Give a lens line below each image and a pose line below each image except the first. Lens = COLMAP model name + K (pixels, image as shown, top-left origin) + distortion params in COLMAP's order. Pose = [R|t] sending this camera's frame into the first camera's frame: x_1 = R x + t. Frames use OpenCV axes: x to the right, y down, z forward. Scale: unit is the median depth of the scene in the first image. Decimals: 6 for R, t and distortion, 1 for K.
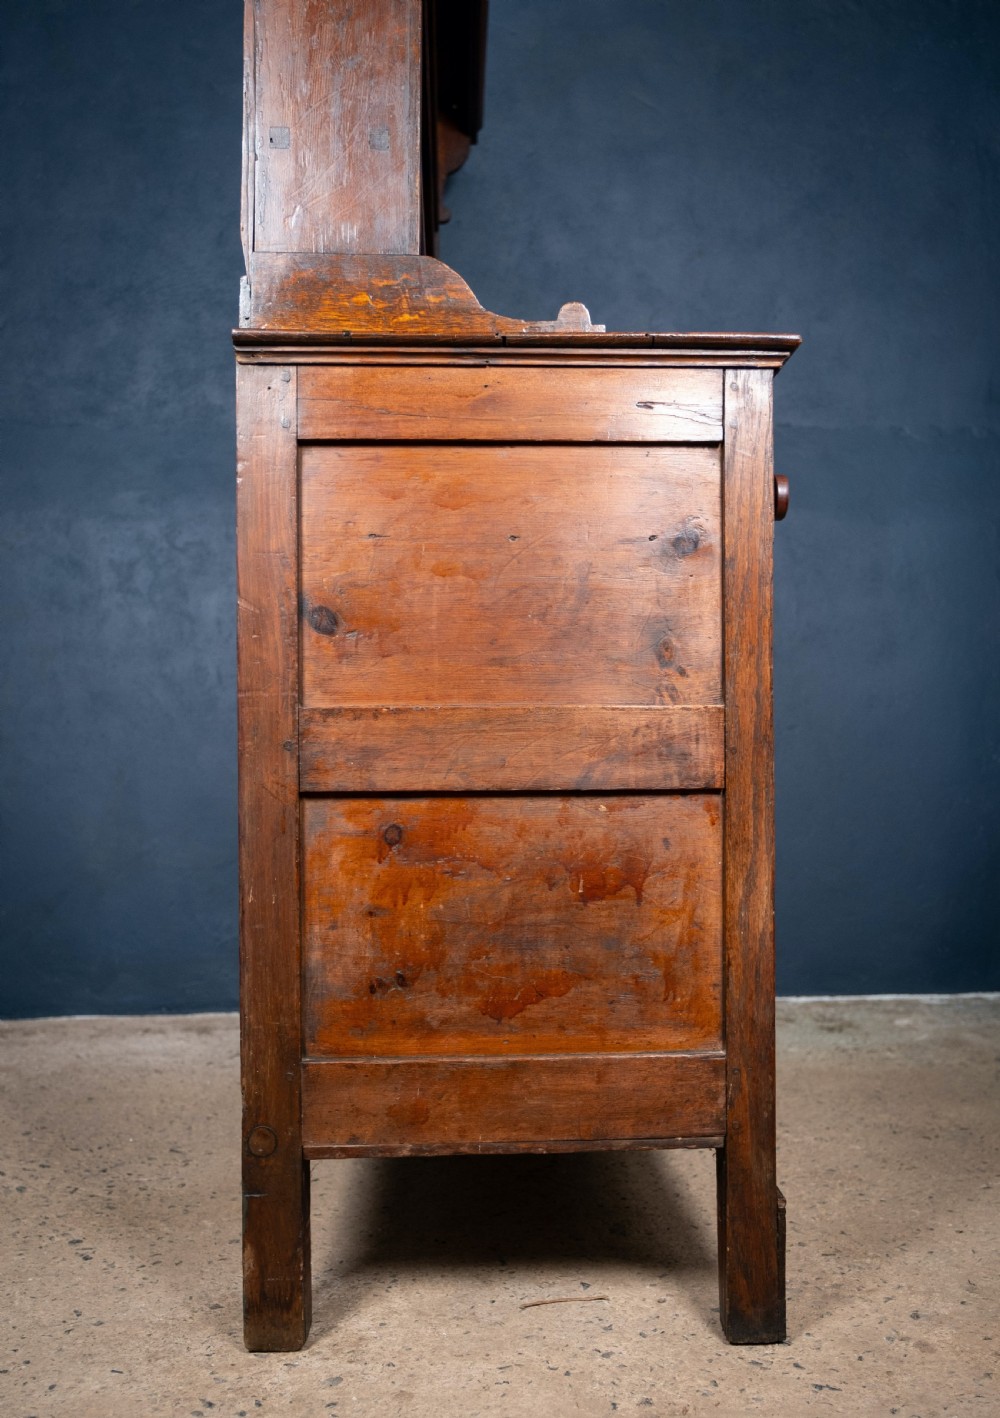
lens RADIAL K [[1265.1, 0, 497.2], [0, 1265.1, 754.1], [0, 0, 1]] dist [-0.022314, 0.017759]
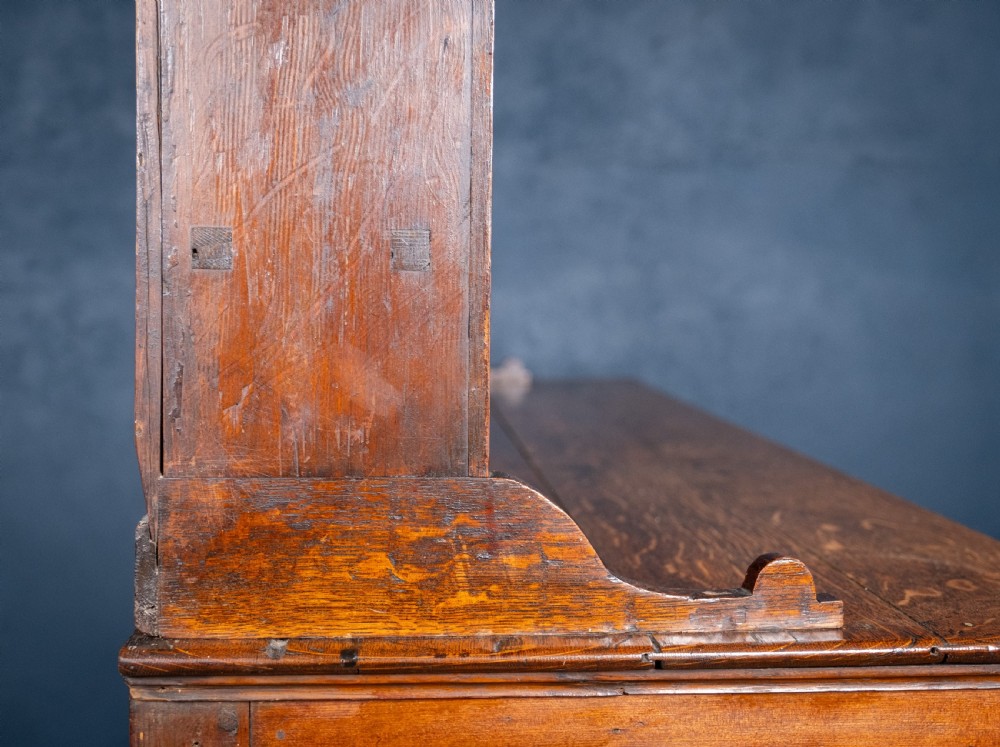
lens RADIAL K [[1337.9, 0, 478.8], [0, 1337.9, 381.6], [0, 0, 1]] dist [-0.009233, 0.000000]
pose [[0.999666, 0.003643, 0.025582, -0.079282], [-0.005520, 0.997266, 0.073694, -0.470178], [-0.025244, -0.073811, 0.996953, 0.460809]]
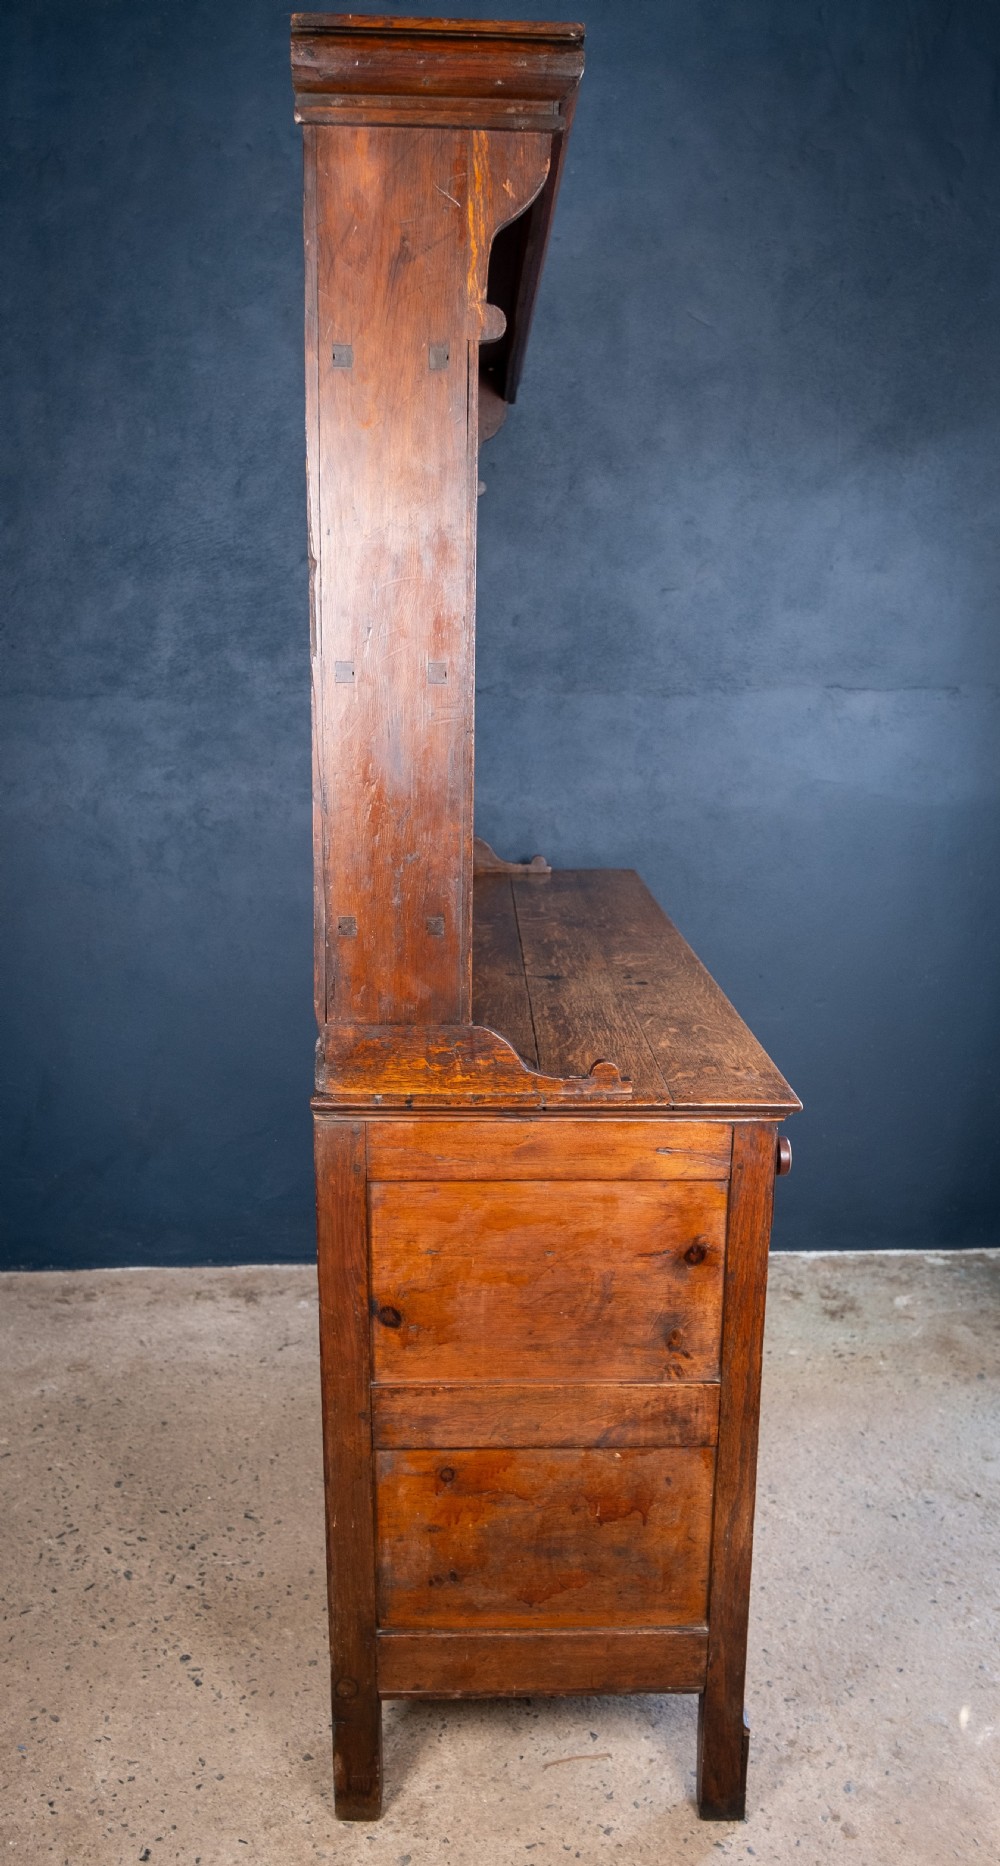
lens RADIAL K [[1396.5, 0, 490.9], [0, 1396.5, 1001.1], [0, 0, 1]] dist [-0.019179, 0.012294]
pose [[0.999745, 0.013430, -0.018150, -0.021077], [-0.008787, 0.971917, 0.235161, -0.708143], [0.020798, -0.234942, 0.971787, -0.218115]]
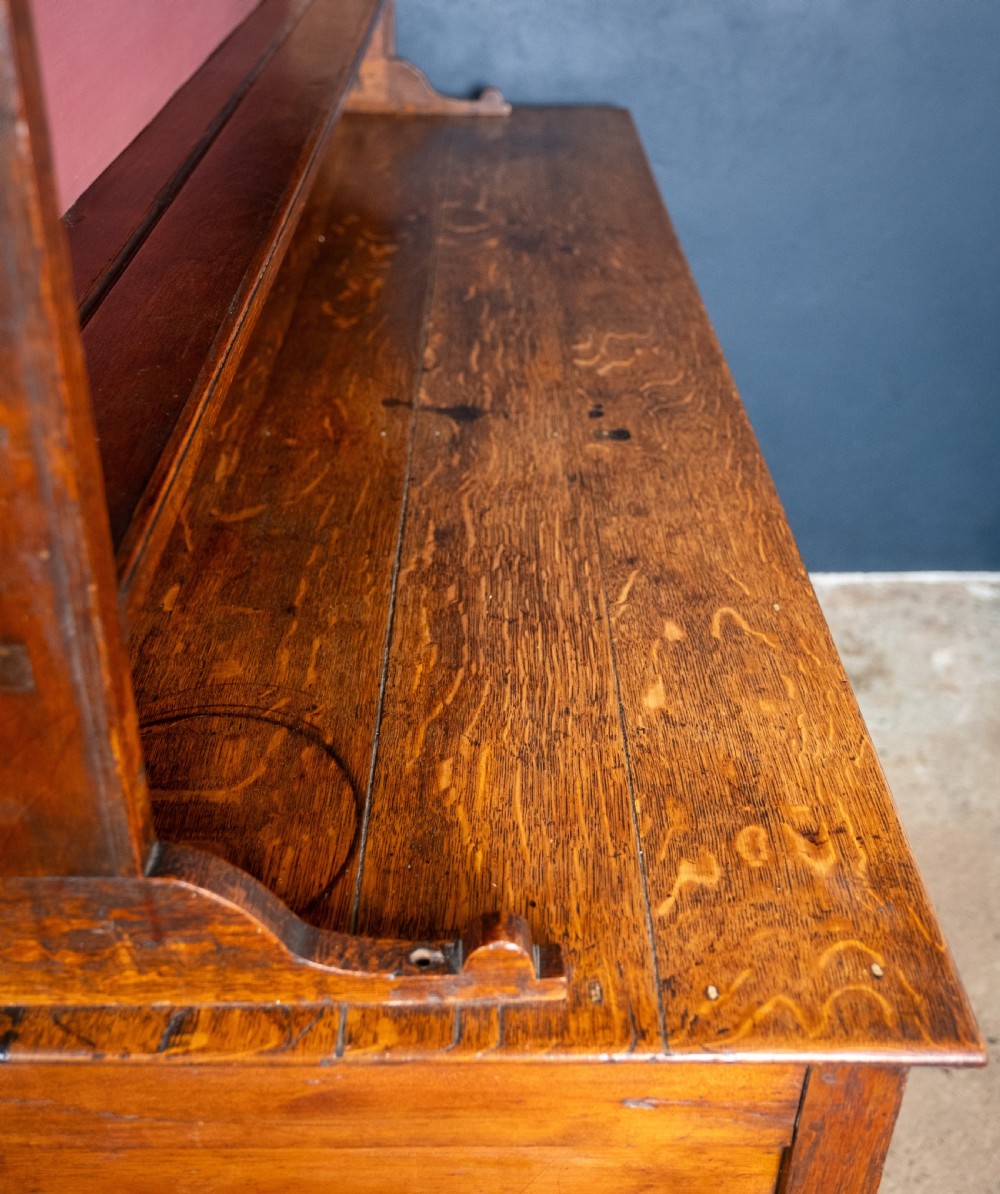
lens RADIAL K [[1261.9, 0, 491.0], [0, 1261.9, 450.7], [0, 0, 1]] dist [-0.015824, 0.000000]
pose [[0.999431, 0.026170, -0.021266, 0.062678], [-0.012958, 0.880268, 0.474299, -0.726955], [0.031132, -0.473754, 0.880107, 0.686787]]
